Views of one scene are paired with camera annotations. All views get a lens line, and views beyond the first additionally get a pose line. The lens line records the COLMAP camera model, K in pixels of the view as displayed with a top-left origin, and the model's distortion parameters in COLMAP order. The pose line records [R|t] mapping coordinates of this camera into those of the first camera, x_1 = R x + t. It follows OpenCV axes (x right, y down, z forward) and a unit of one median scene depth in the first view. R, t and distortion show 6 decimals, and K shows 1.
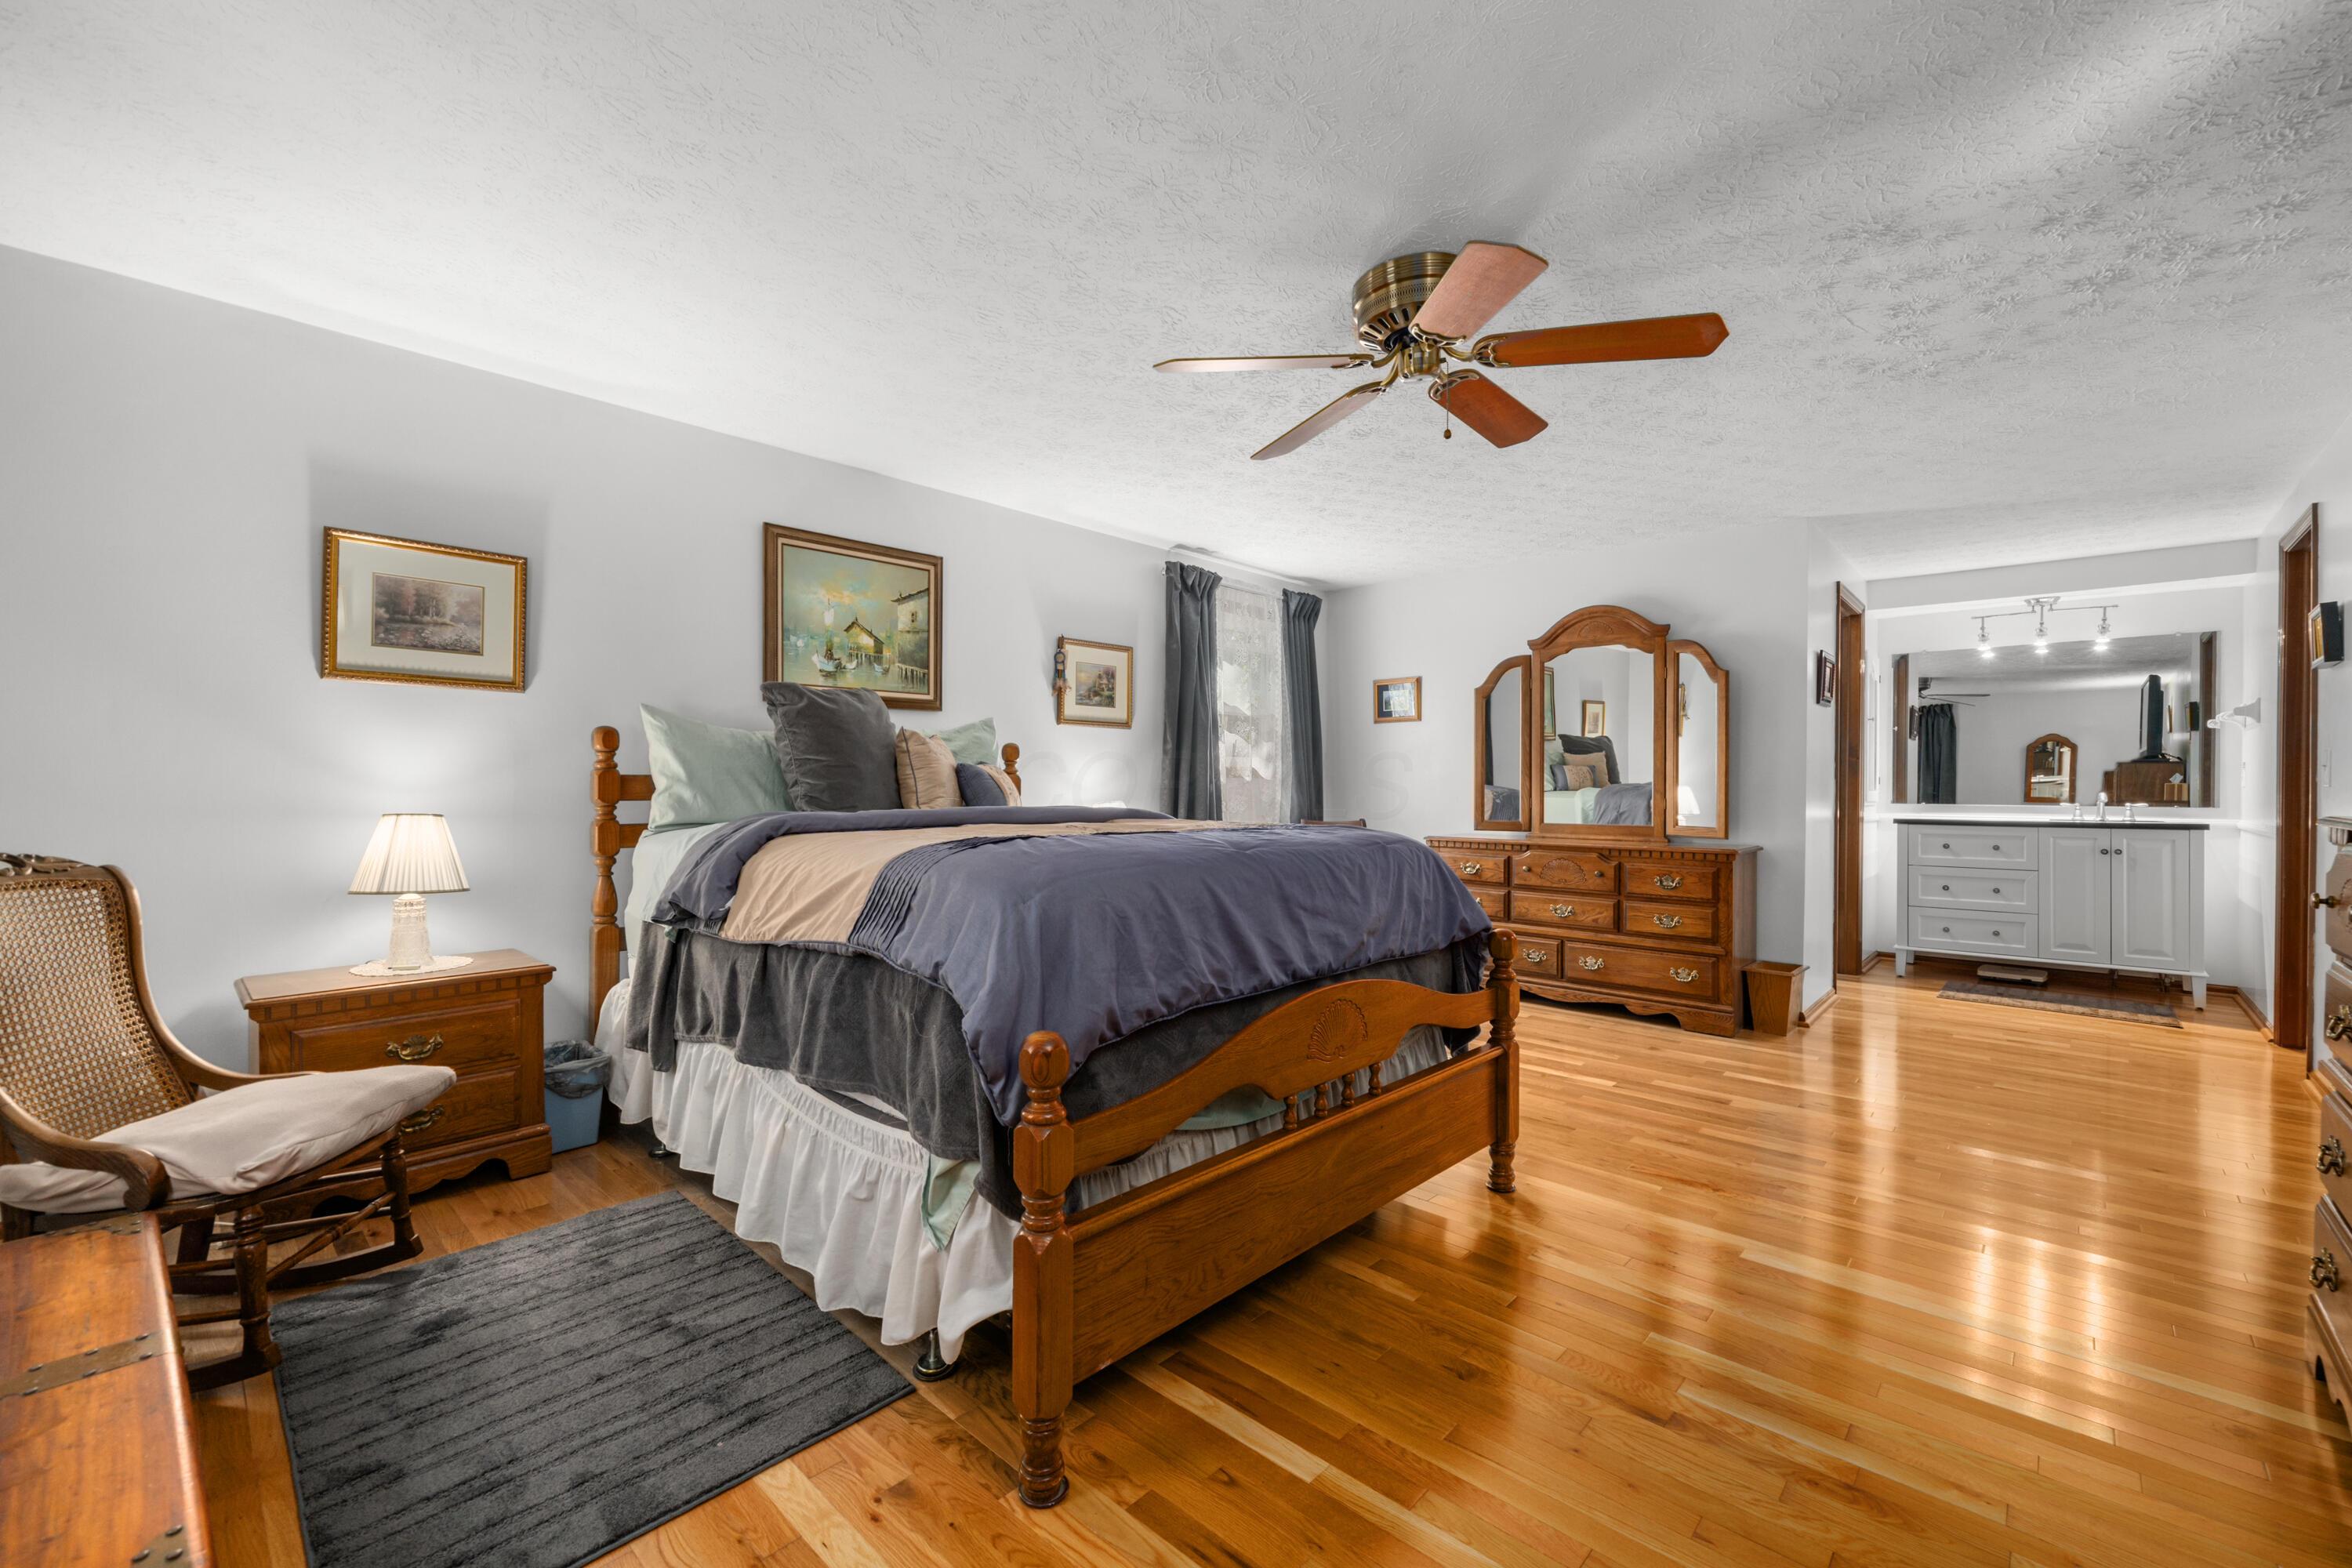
lens RADIAL K [[935.6, 0, 1184.9], [0, 935.6, 787.9], [0, 0, 1]] dist [-0.004435, 0.000421]
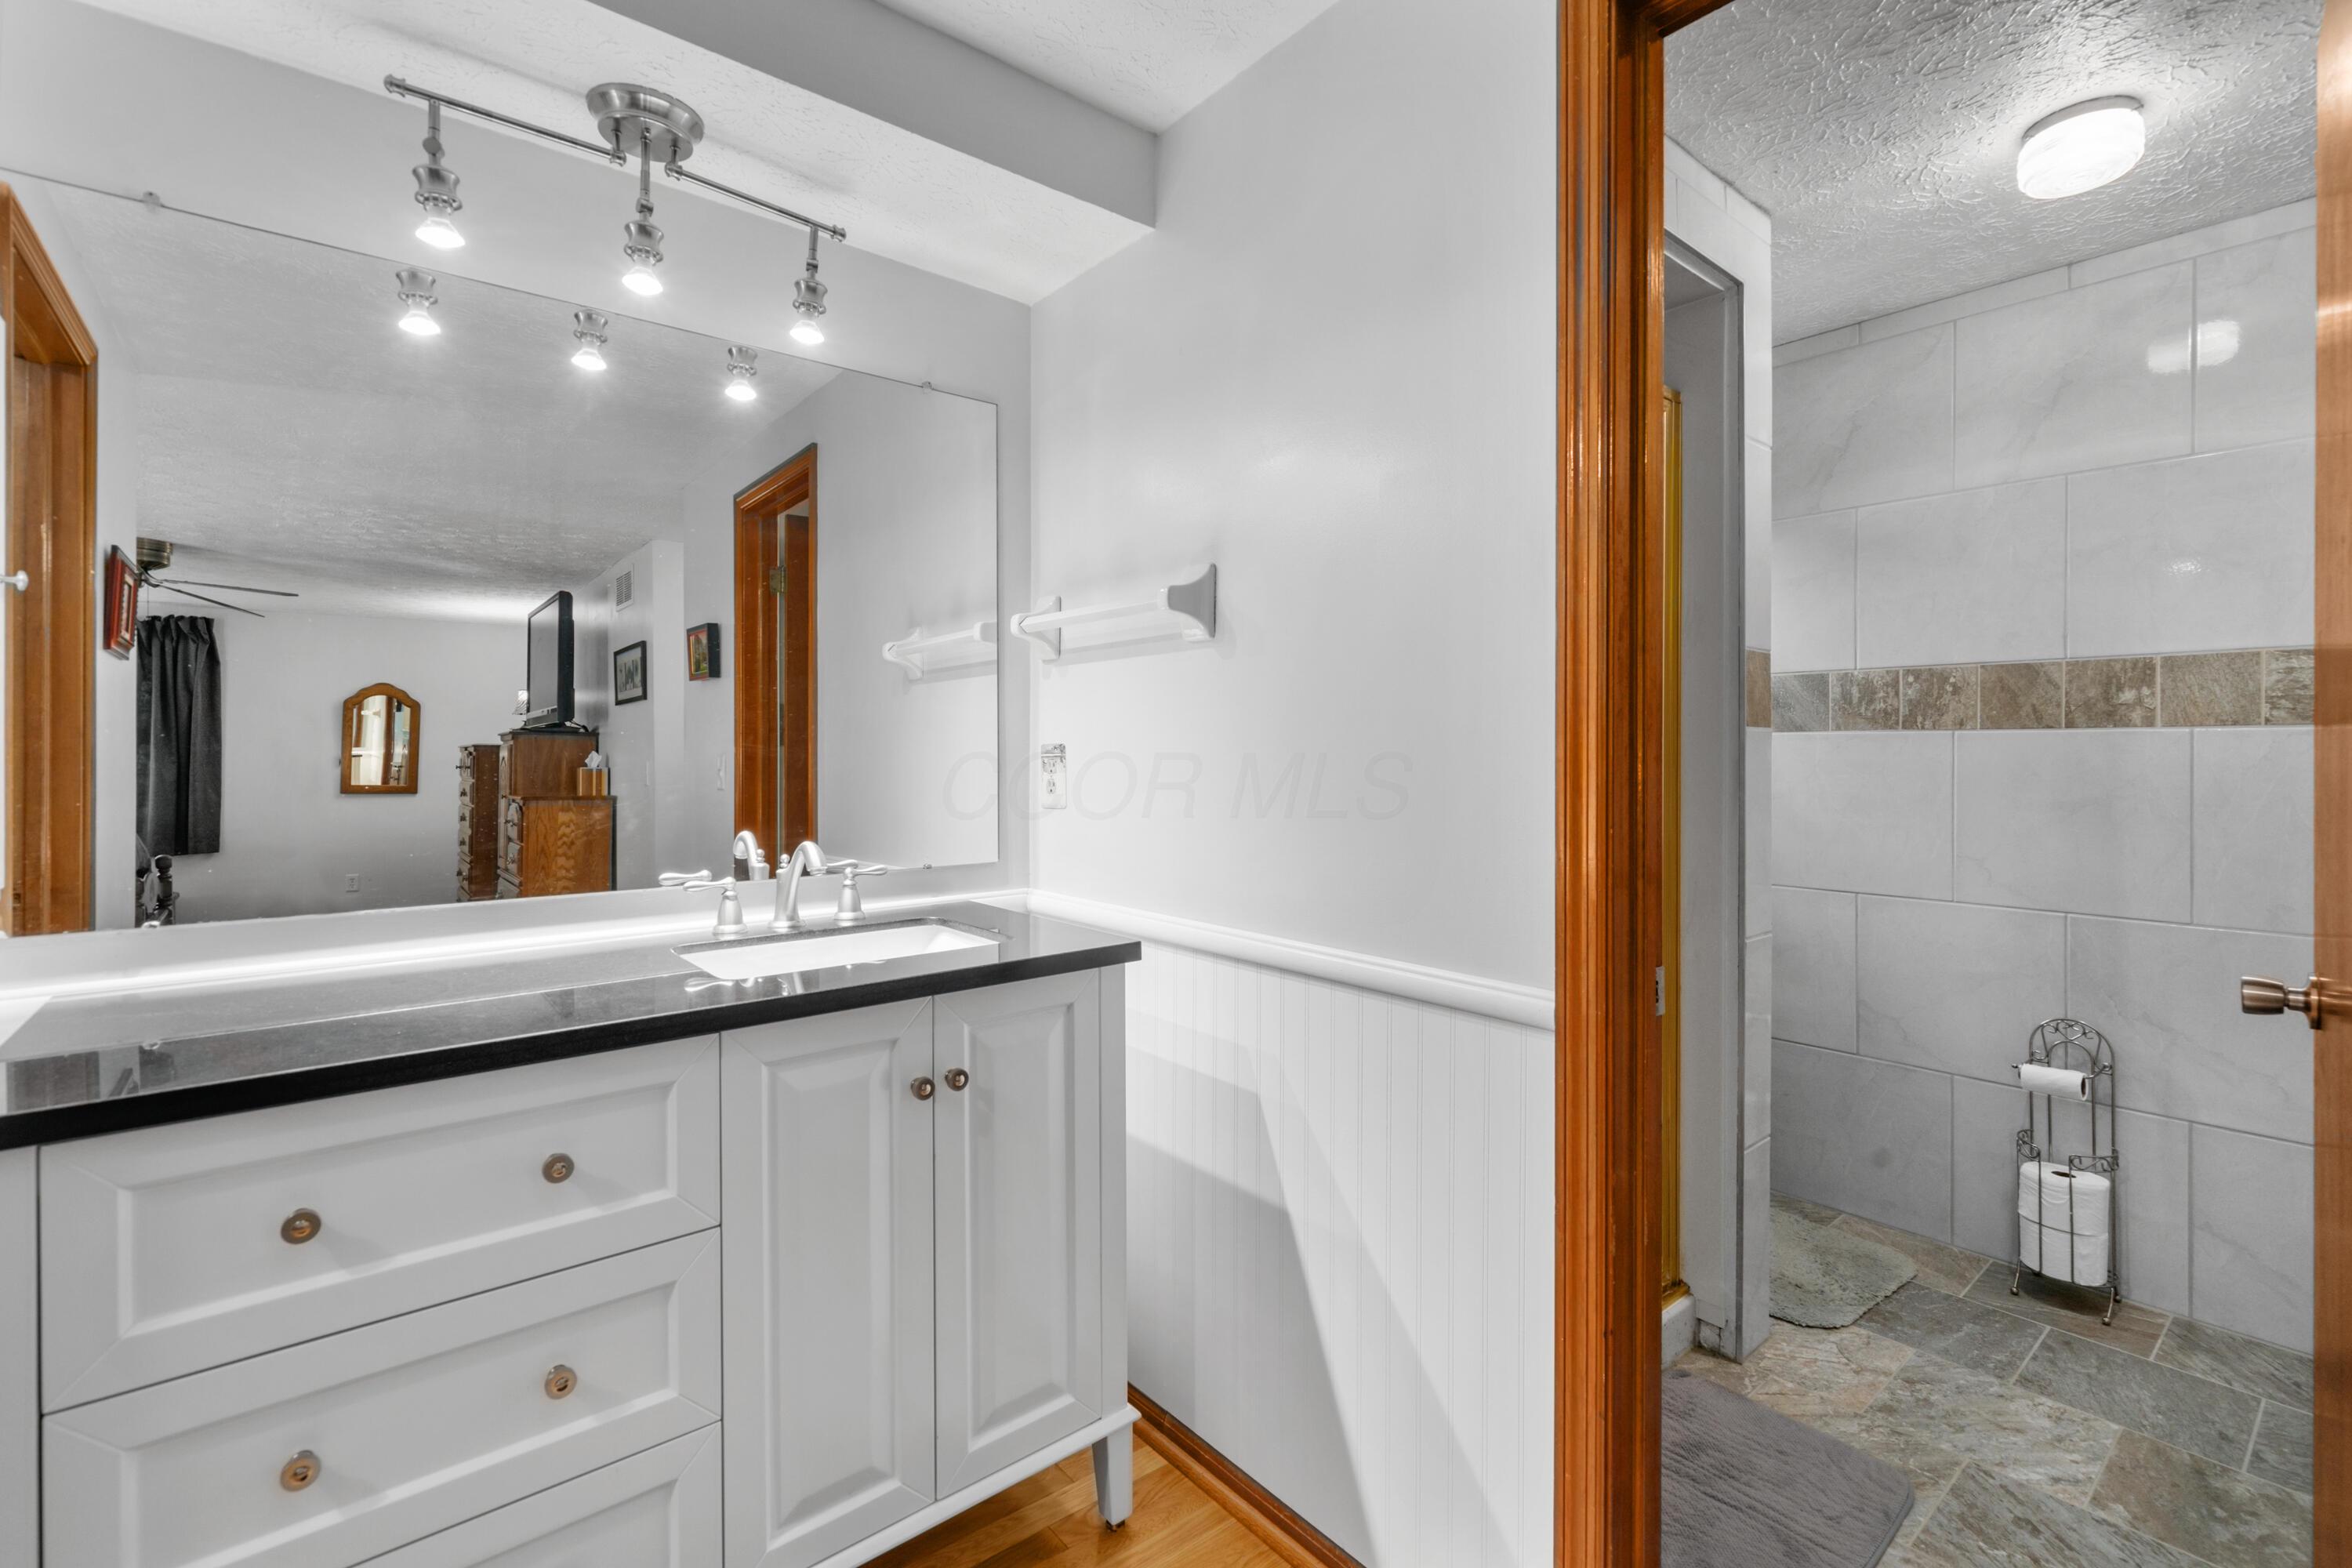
lens RADIAL K [[1036.2, 0, 1160.0], [0, 1036.2, 758.7], [0, 0, 1]] dist [0.002301, 0.001028]
pose [[0.138367, -0.008288, 0.990346, 0.703563], [0.003898, 0.999962, 0.007824, -0.025247], [-0.990373, 0.002778, 0.138394, 0.885211]]
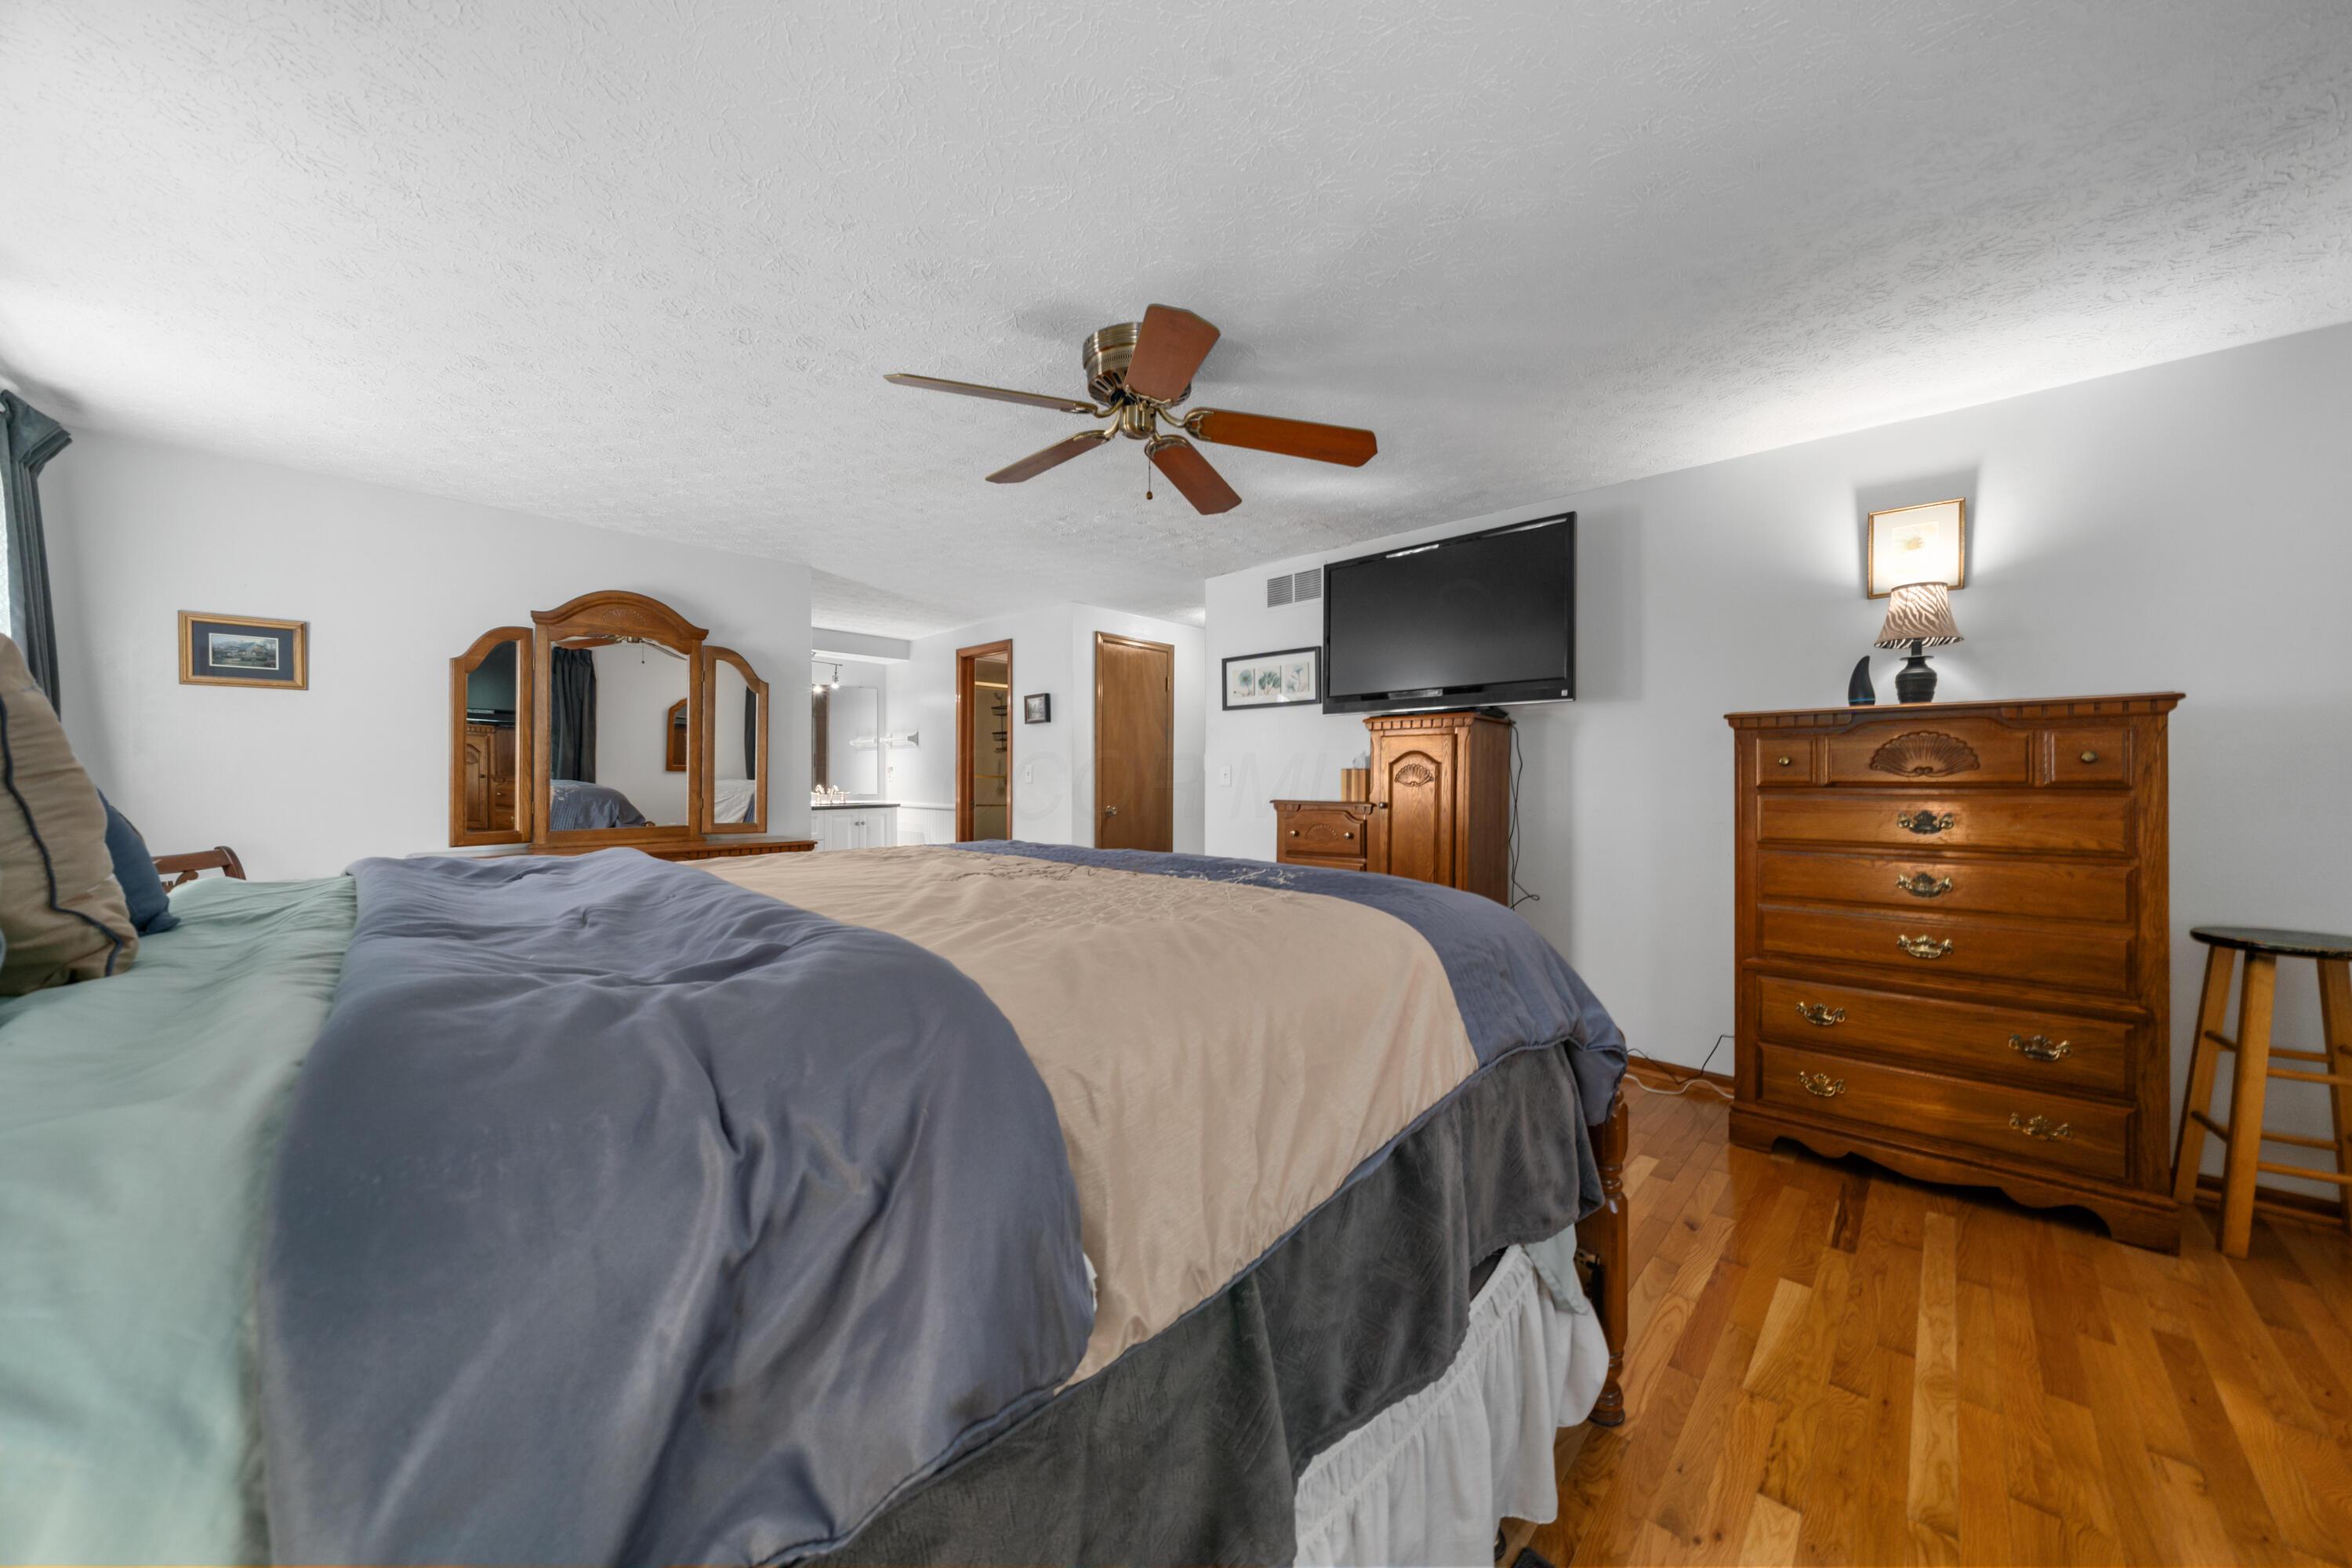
lens RADIAL K [[817.8, 0, 1156.4], [0, 817.8, 780.7], [0, 0, 1]] dist [-0.002948, -0.000091]
pose [[0.034592, -0.008028, 0.999369, -0.352141], [-0.000078, 0.999968, 0.008036, -0.014622], [-0.999402, -0.000356, 0.034590, 0.450710]]
